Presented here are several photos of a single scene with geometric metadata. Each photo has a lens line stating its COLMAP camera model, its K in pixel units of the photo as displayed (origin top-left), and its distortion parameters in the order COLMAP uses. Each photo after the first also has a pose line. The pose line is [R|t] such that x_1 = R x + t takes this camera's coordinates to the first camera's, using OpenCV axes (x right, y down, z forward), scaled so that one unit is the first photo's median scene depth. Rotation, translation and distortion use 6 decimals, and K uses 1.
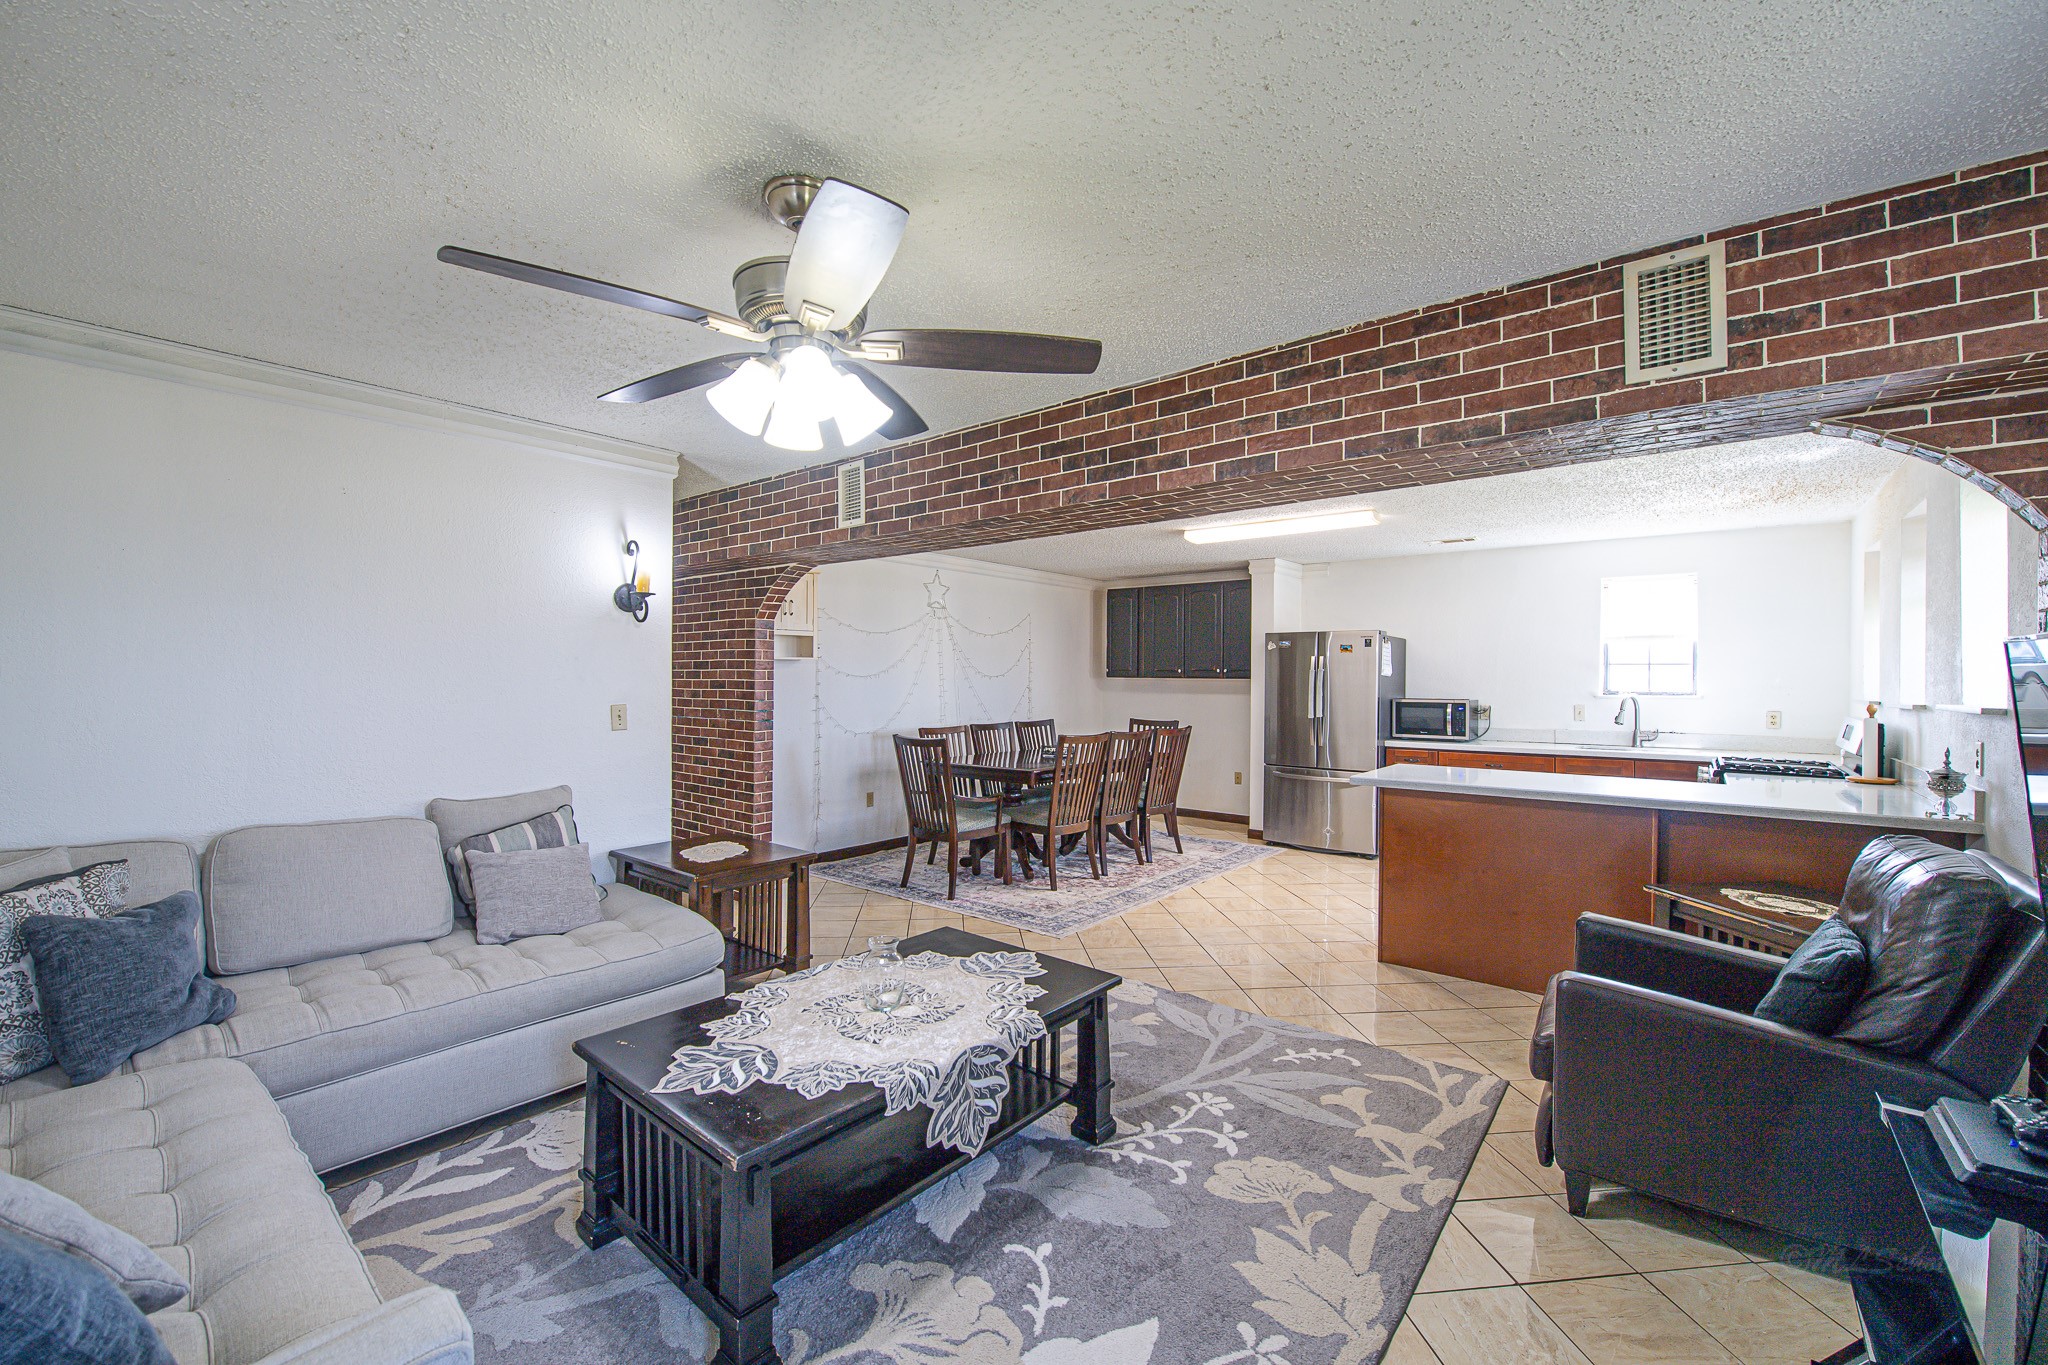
lens RADIAL K [[827.3, 0, 1050.7], [0, 827.3, 683.0], [0, 0, 1]] dist [0.012507, -0.002061]
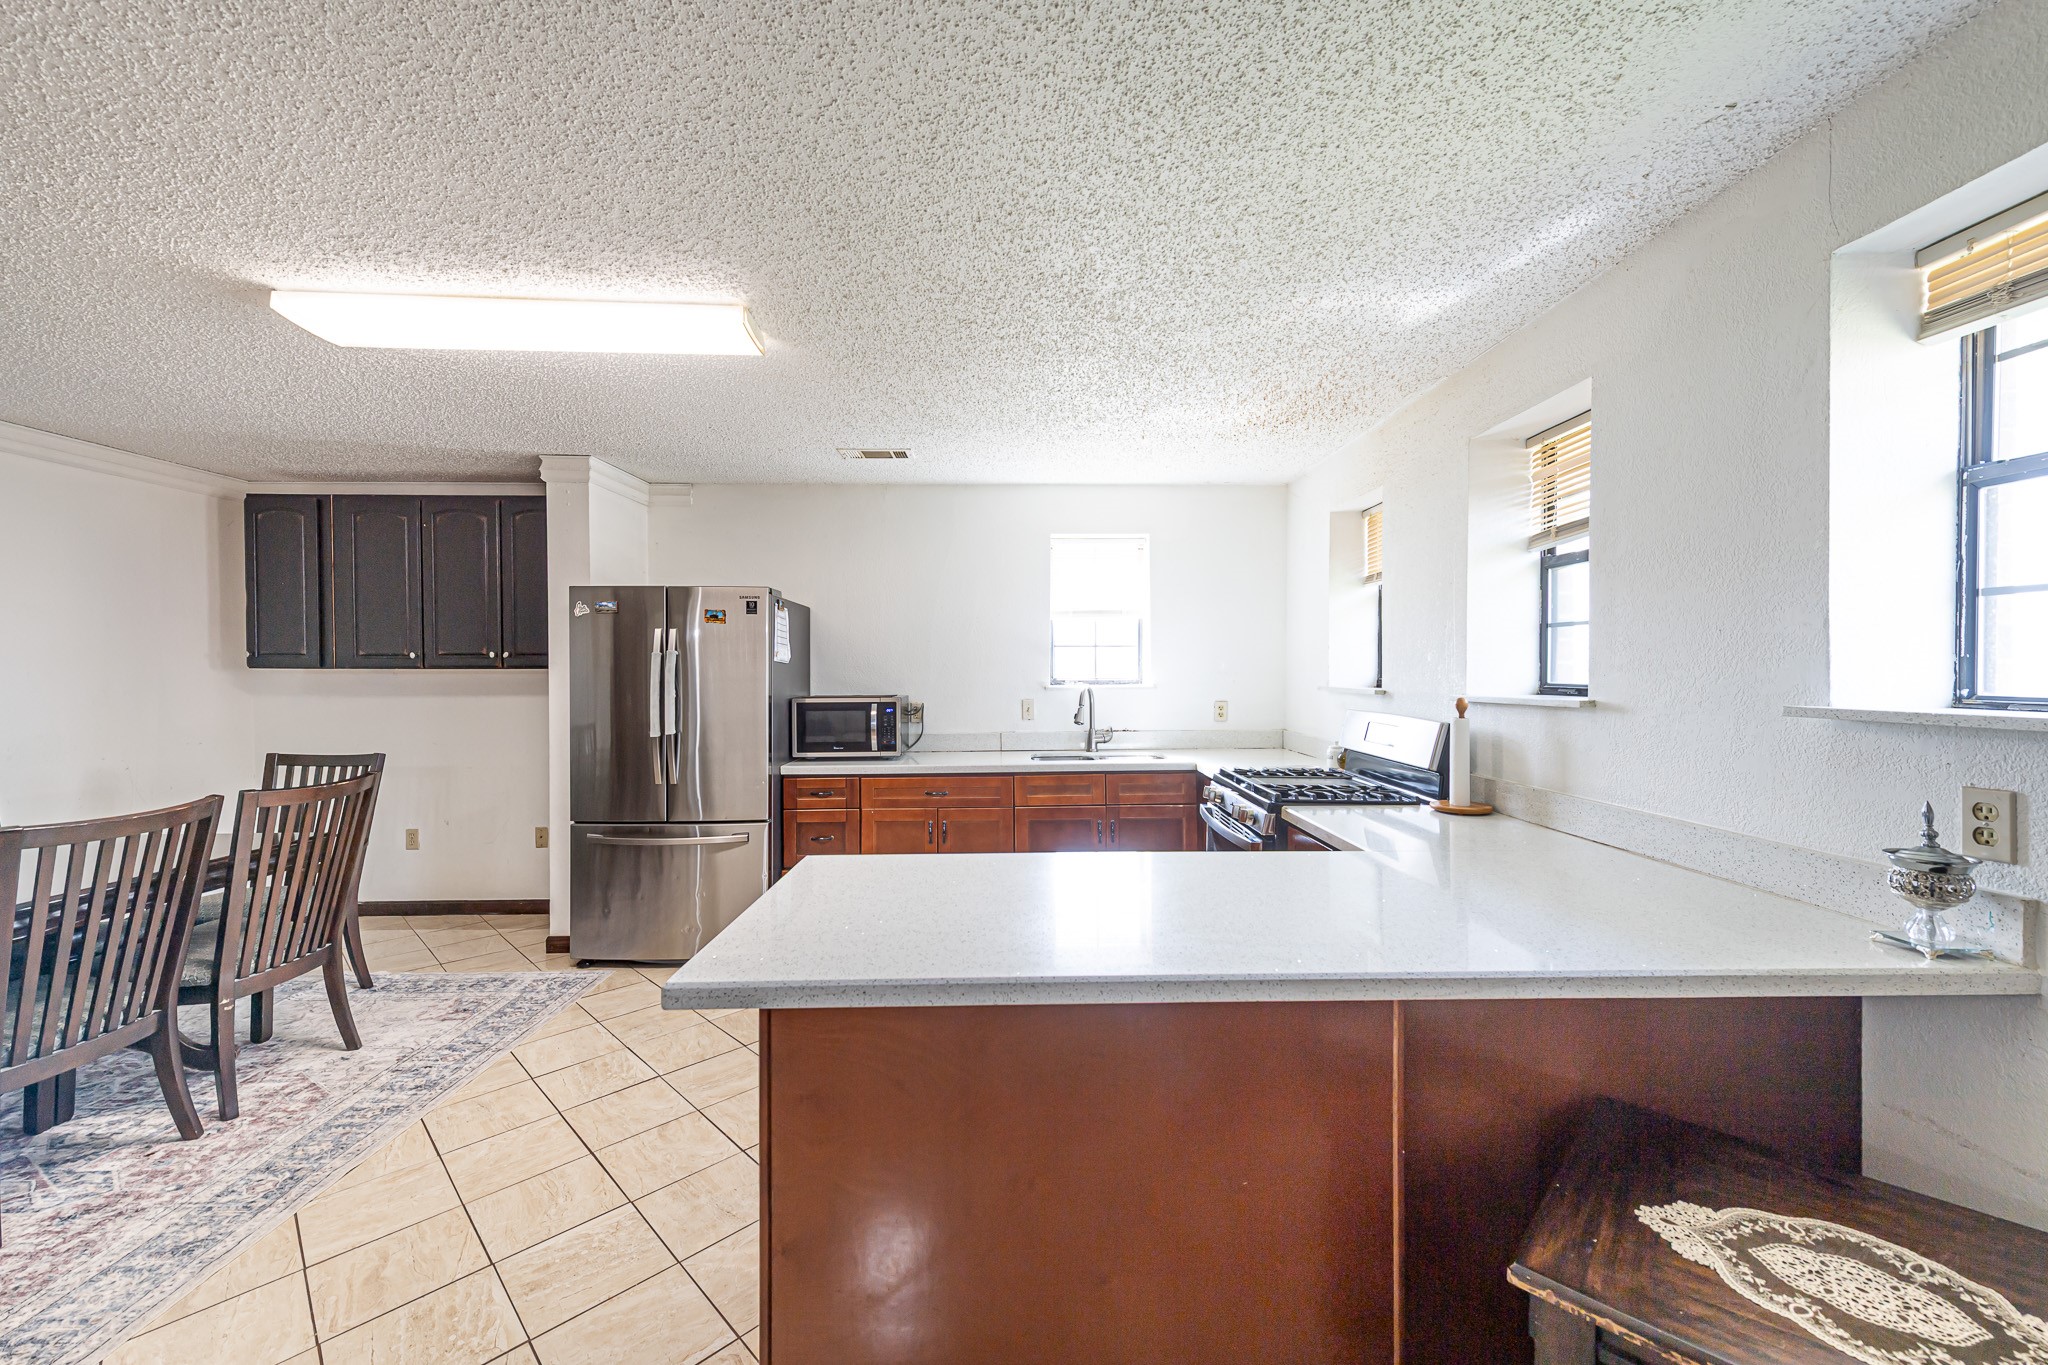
lens RADIAL K [[791.8, 0, 1031.9], [0, 791.8, 678.7], [0, 0, 1]] dist [0.001320, -0.000935]
pose [[0.772199, -0.016821, 0.635158, 0.308852], [0.011279, 0.999855, 0.012767, -0.002786], [-0.635280, -0.002695, 0.772277, 0.756533]]
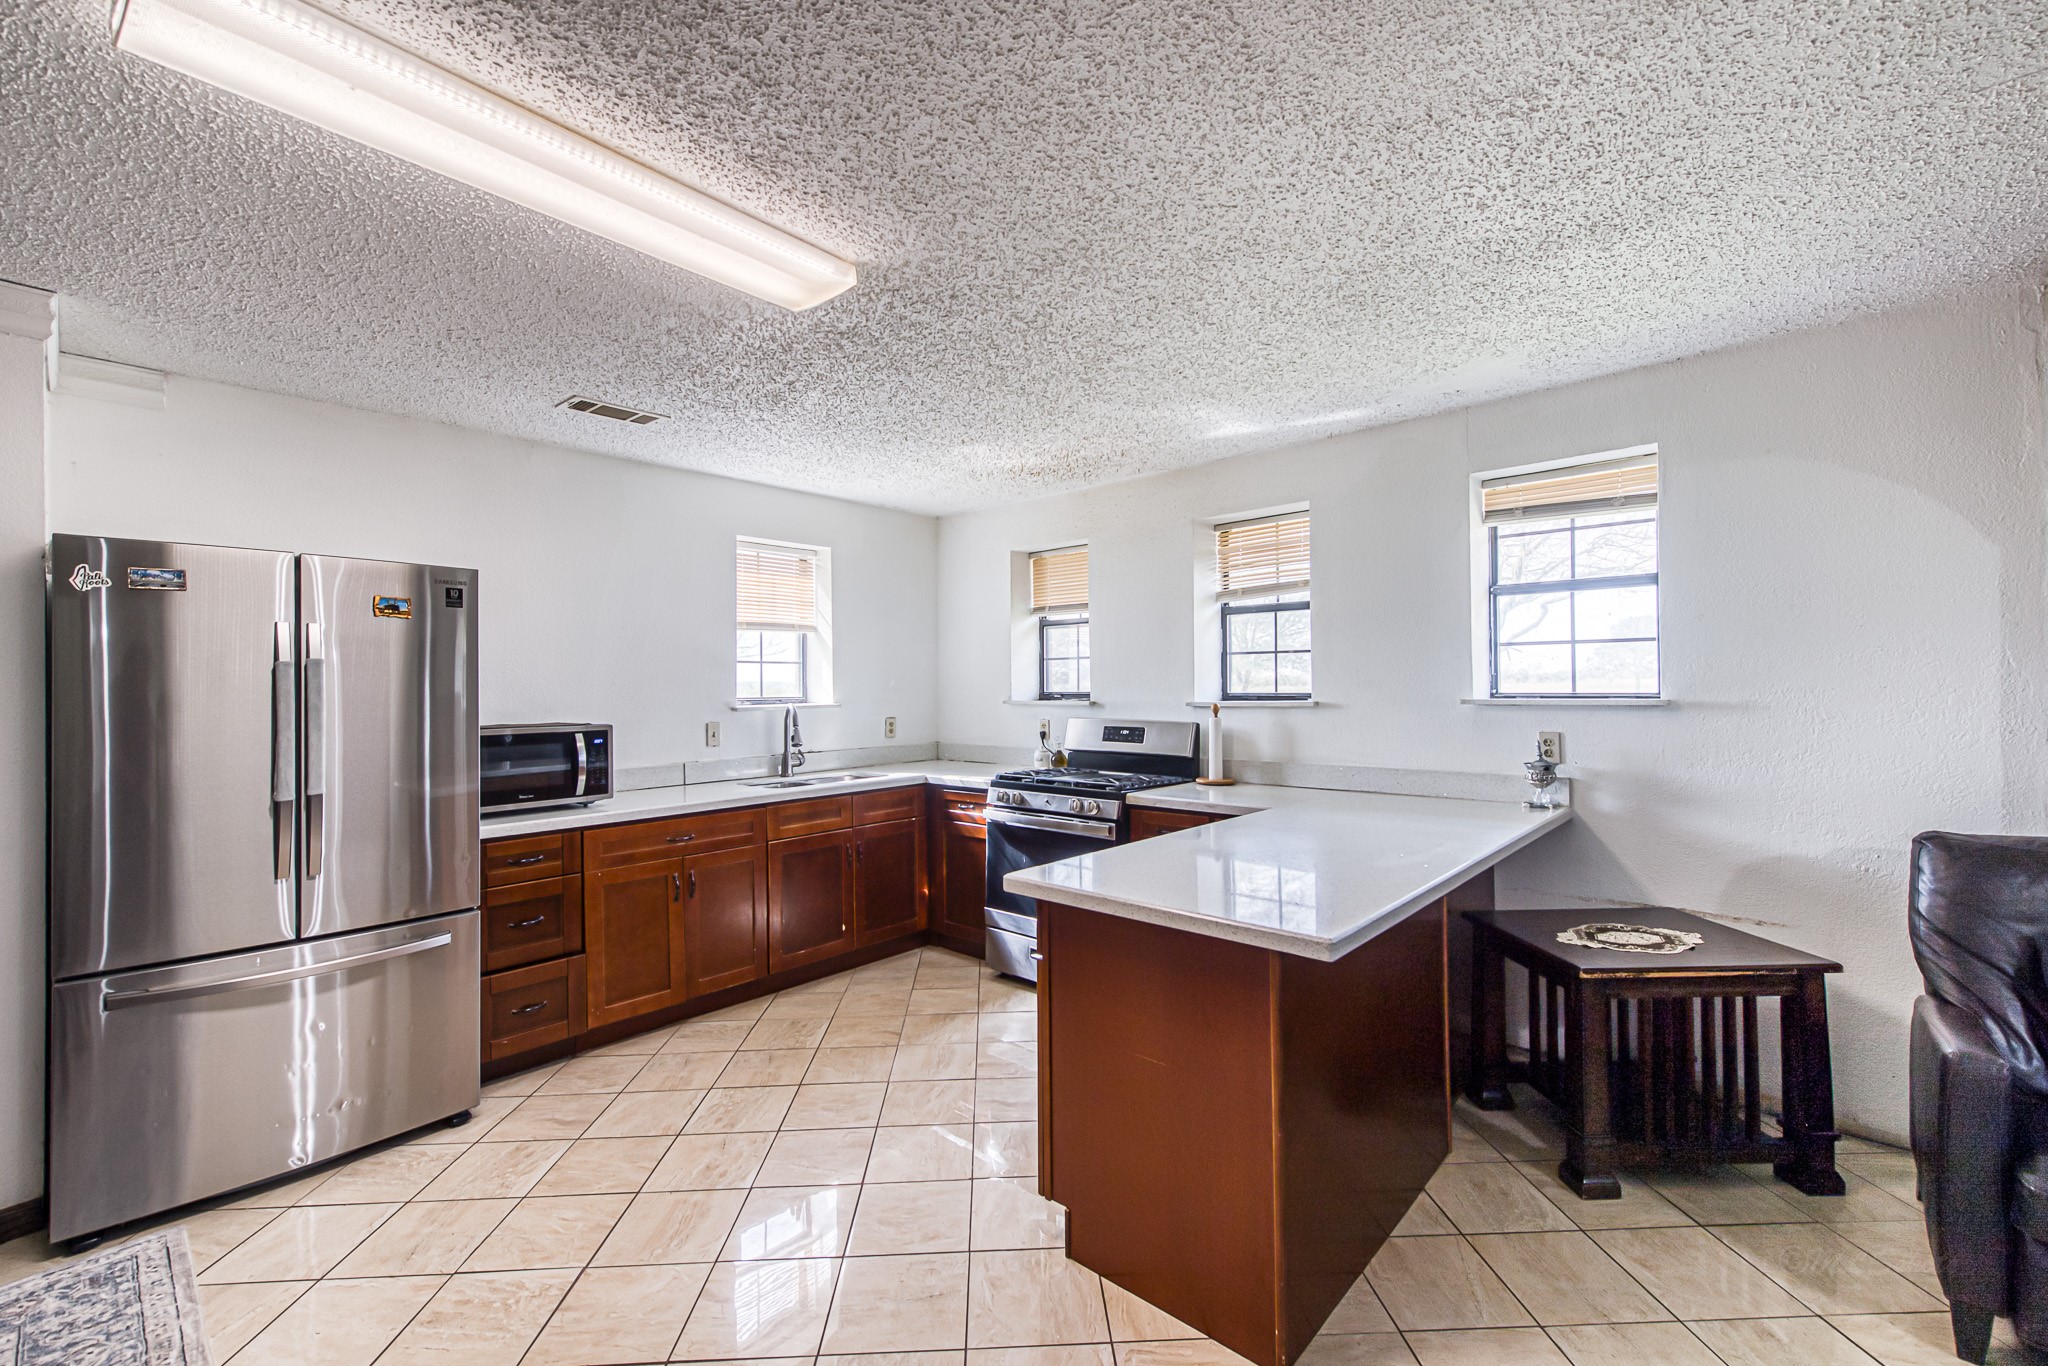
lens RADIAL K [[827.3, 0, 1032.5], [0, 827.3, 682.7], [0, 0, 1]] dist [0.012507, -0.002061]
pose [[0.067857, -0.002618, 0.997692, -0.008070], [0.015670, 0.999876, 0.001558, -0.003902], [-0.997572, 0.015528, 0.067889, 1.215612]]
